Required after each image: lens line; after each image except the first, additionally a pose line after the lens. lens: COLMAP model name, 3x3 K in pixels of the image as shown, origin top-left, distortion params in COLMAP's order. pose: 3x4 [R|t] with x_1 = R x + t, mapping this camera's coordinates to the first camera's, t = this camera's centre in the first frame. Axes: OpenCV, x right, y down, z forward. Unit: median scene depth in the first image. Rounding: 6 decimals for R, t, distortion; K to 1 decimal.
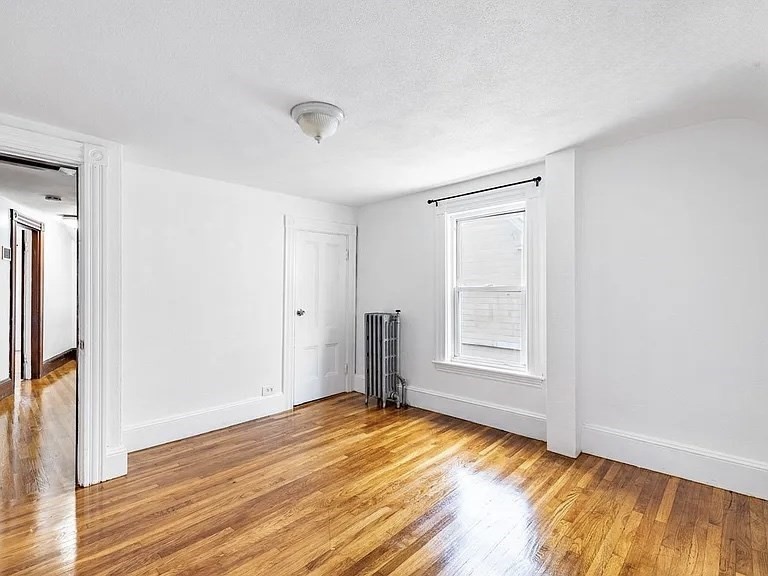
lens RADIAL K [[384.3, 0, 387.4], [0, 384.3, 292.6], [0, 0, 1]] dist [0.002293, 0.002285]
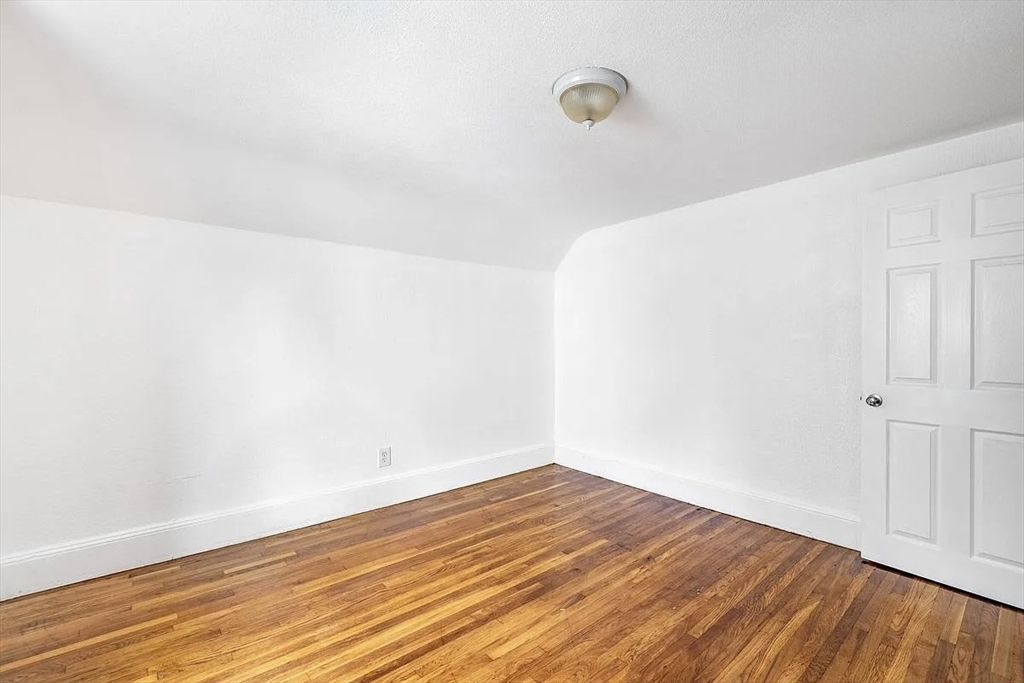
lens RADIAL K [[440.9, 0, 546.8], [0, 440.9, 342.7], [0, 0, 1]] dist [0.000225, -0.000870]
pose [[-0.997447, 0.008197, 0.070943, -0.109468], [0.009247, 0.999852, 0.014475, -0.006910], [-0.070813, 0.015094, -0.997375, 1.228168]]
